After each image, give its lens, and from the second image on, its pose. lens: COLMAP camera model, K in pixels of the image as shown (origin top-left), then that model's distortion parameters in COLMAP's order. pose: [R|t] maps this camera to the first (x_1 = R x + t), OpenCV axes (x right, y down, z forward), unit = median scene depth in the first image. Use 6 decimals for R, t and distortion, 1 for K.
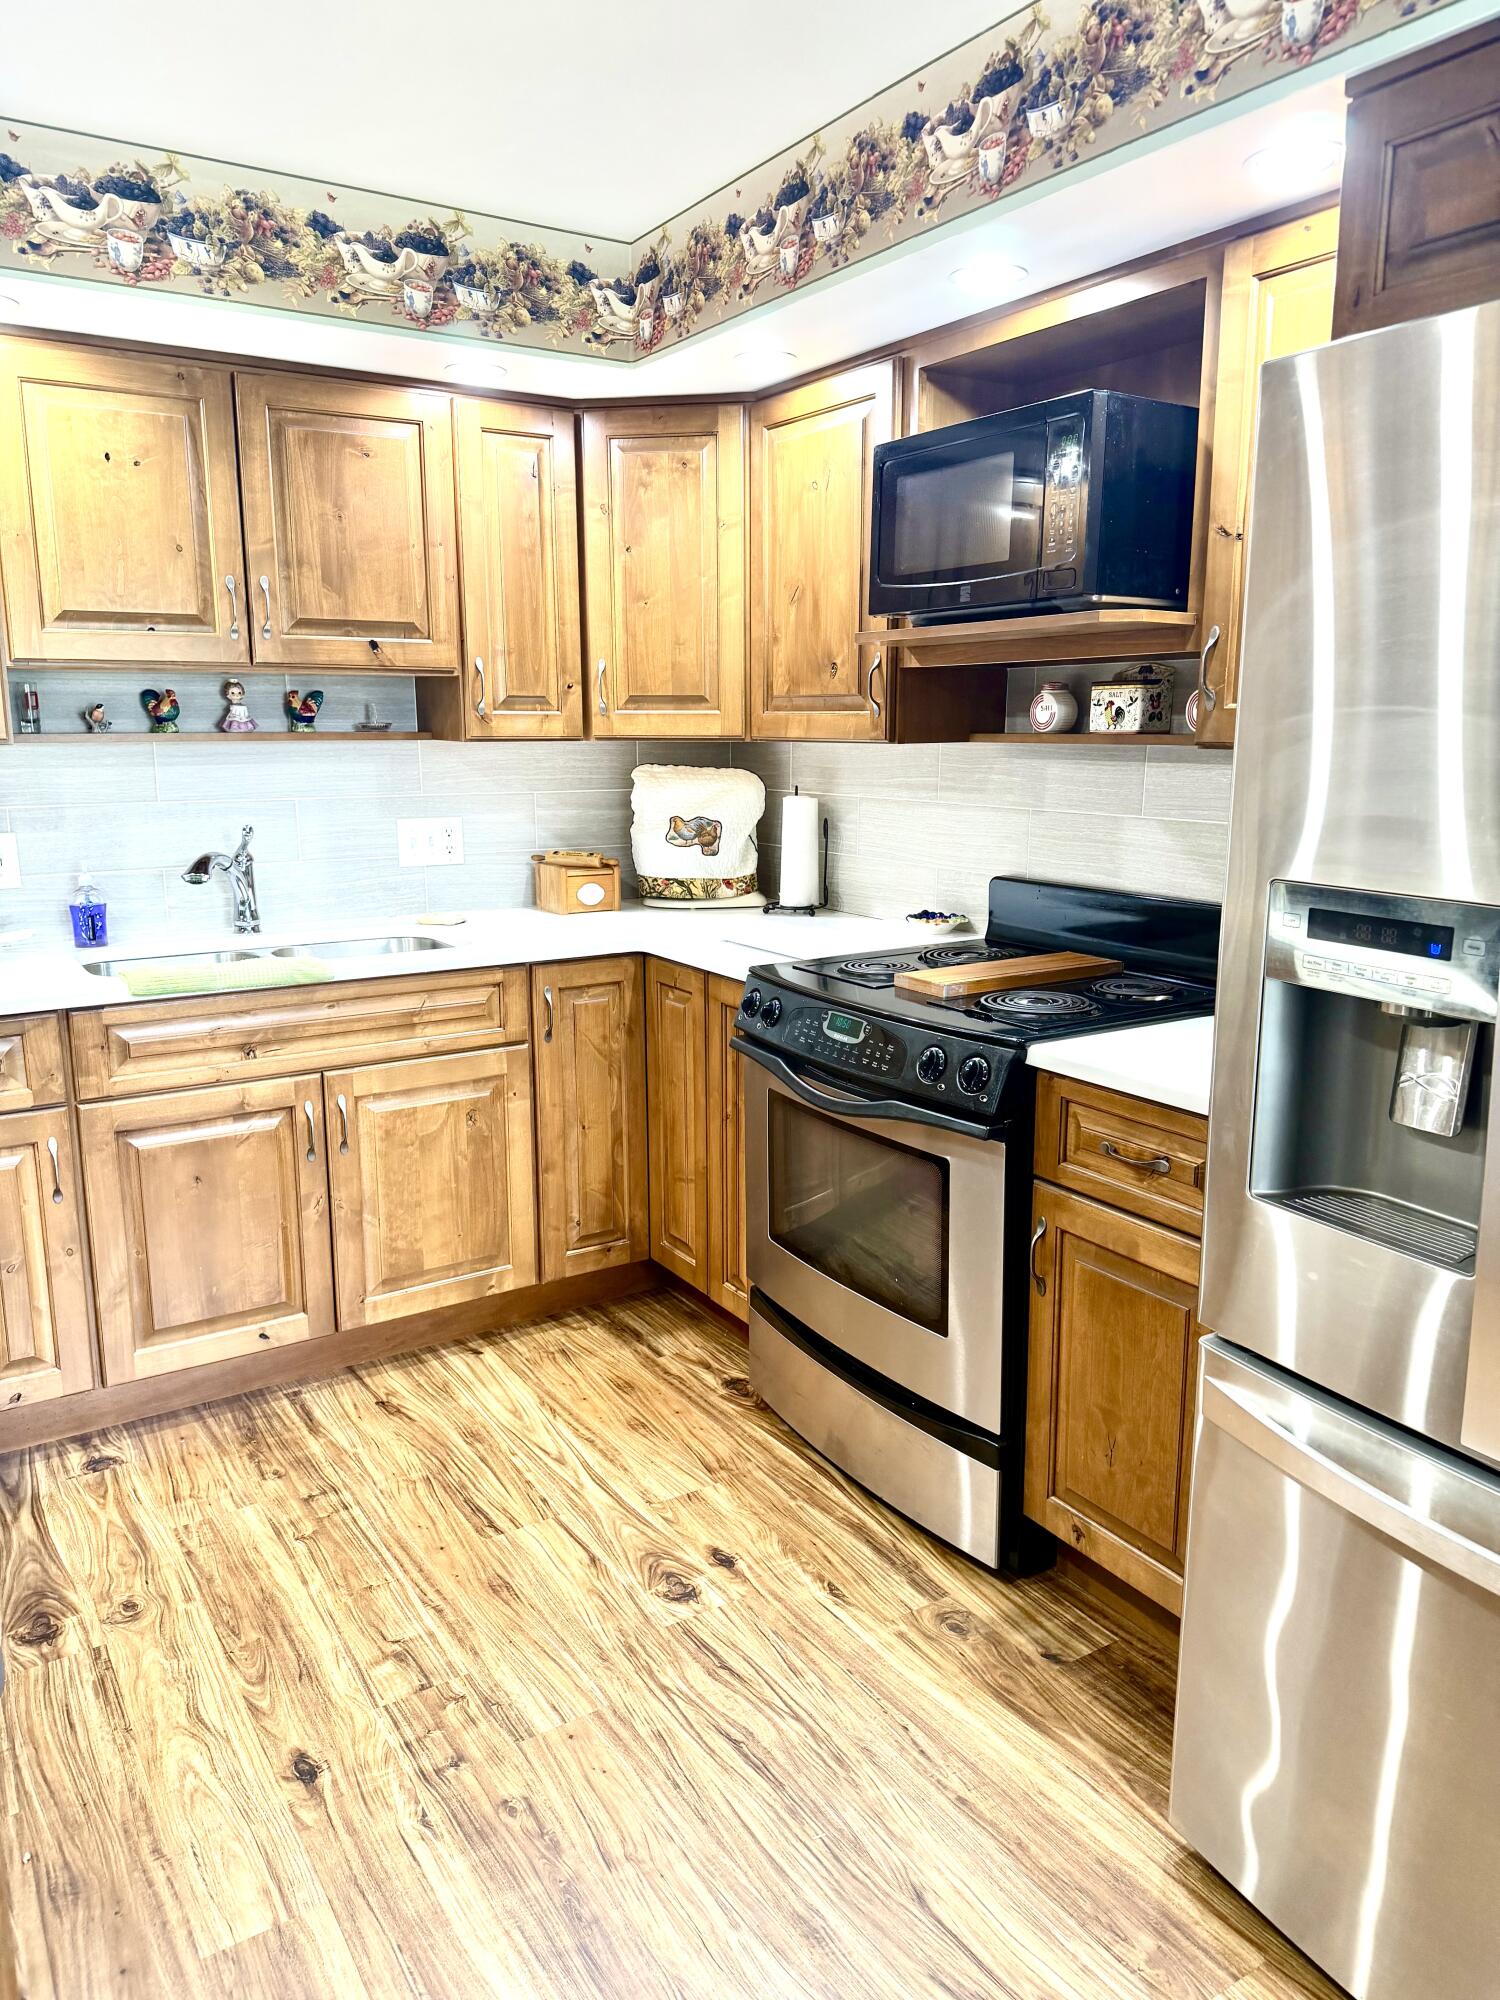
lens RADIAL K [[1423.3, 0, 747.6], [0, 1423.3, 995.7], [0, 0, 1]] dist [0.059690, -0.056798]
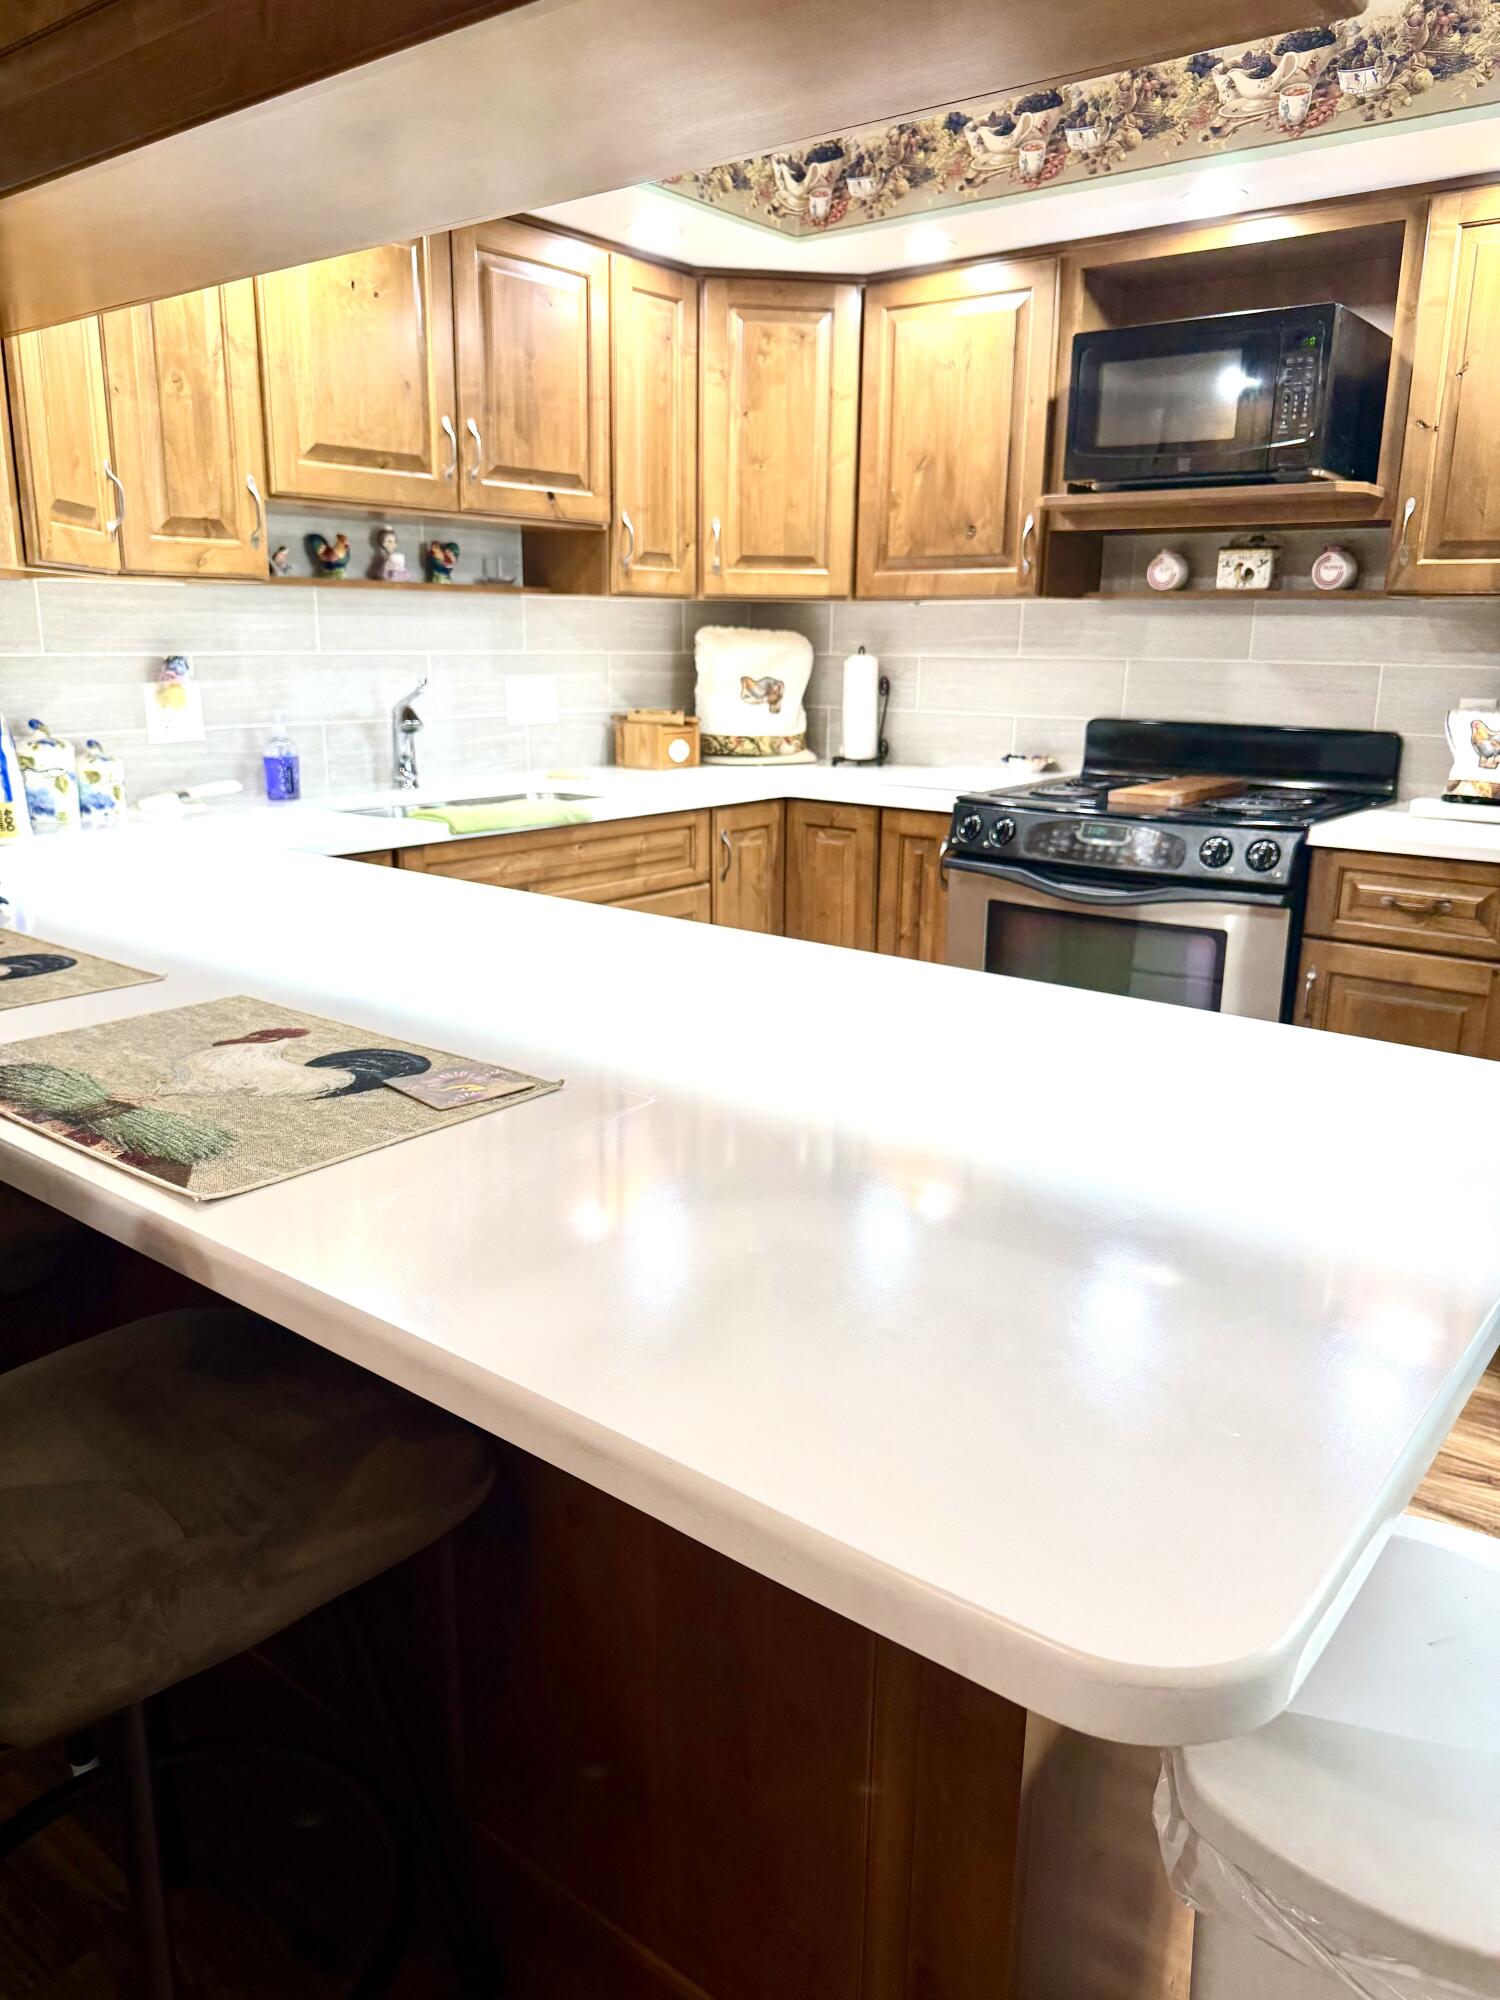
lens RADIAL K [[1423.3, 0, 873.8], [0, 1423.3, 950.0], [0, 0, 1]] dist [0.059690, -0.056798]
pose [[0.941103, -0.066686, 0.331480, -0.409889], [0.055457, 0.997525, 0.043230, 0.045768], [-0.333542, -0.022301, 0.942471, -0.041044]]
